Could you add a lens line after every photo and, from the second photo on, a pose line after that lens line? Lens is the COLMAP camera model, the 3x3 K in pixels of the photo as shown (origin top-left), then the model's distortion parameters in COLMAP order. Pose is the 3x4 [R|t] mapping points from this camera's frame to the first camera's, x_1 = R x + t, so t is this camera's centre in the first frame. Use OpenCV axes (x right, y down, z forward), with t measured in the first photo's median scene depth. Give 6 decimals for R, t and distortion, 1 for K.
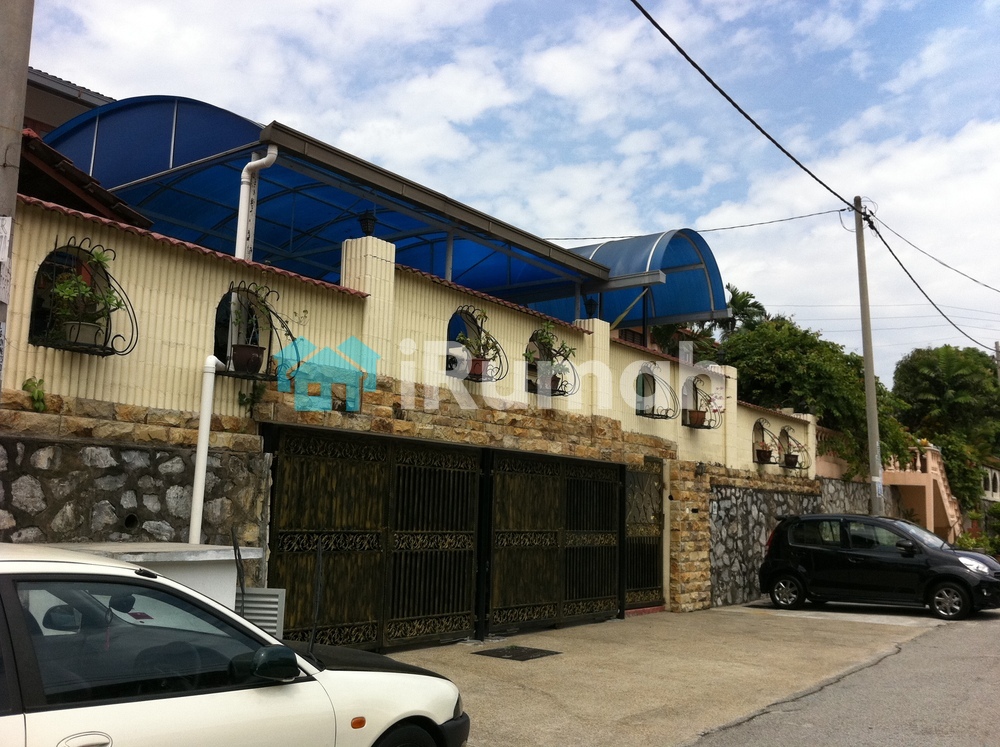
lens RADIAL K [[944.9, 0, 500.0], [0, 944.9, 373.5], [0, 0, 1]] dist [-0.001044, -0.263982]
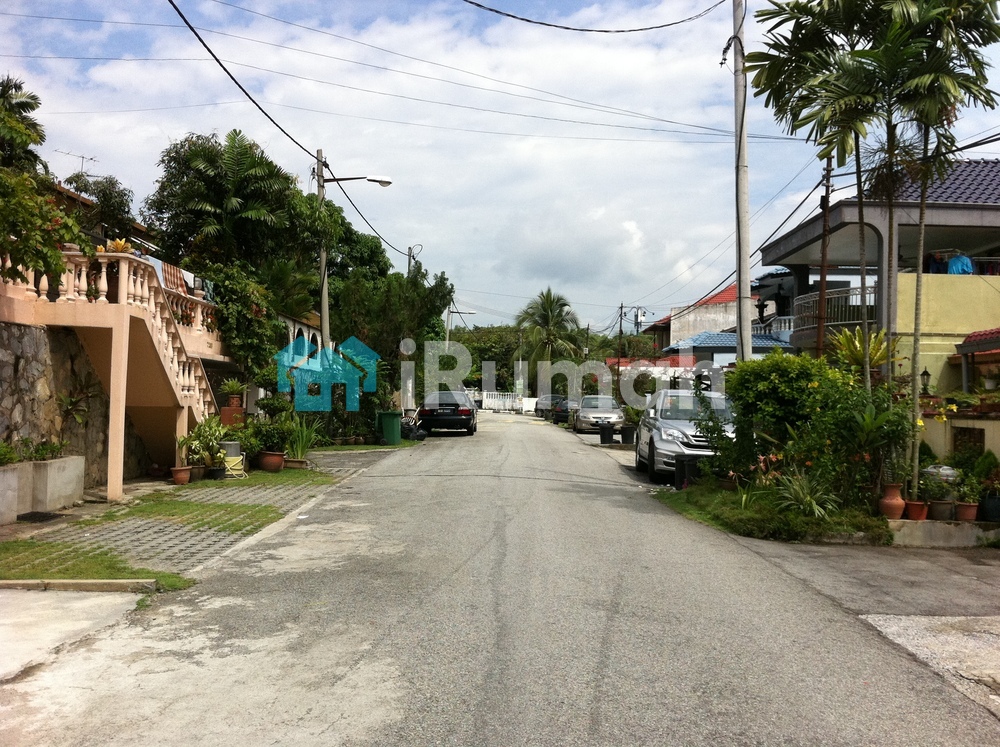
lens RADIAL K [[944.9, 0, 500.0], [0, 944.9, 373.5], [0, 0, 1]] dist [0.080609, -0.266295]
pose [[0.813831, 0.005885, 0.581072, 0.252364], [-0.082128, 0.991076, 0.104990, 0.056062], [-0.575269, -0.133166, 0.807052, 0.343587]]
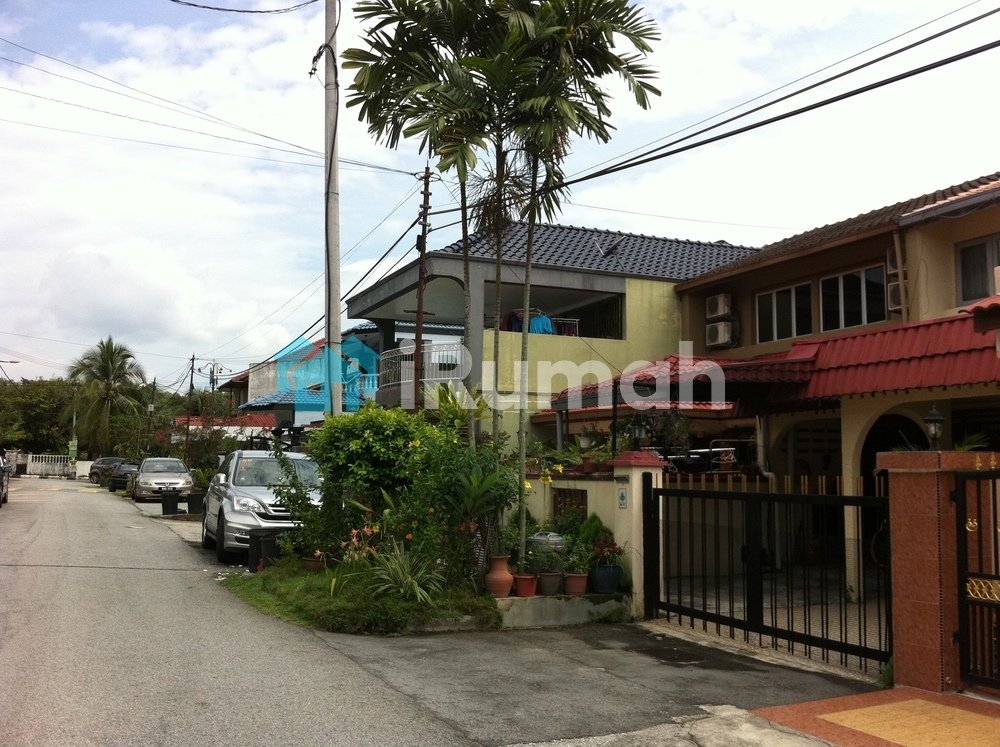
lens RADIAL K [[944.9, 0, 500.0], [0, 944.9, 373.5], [0, 0, 1]] dist [0.080609, -0.266295]
pose [[0.491573, 0.061833, 0.868638, 0.363597], [-0.119557, 0.992823, -0.003015, 0.072151], [-0.862590, -0.102370, 0.495438, 0.447673]]
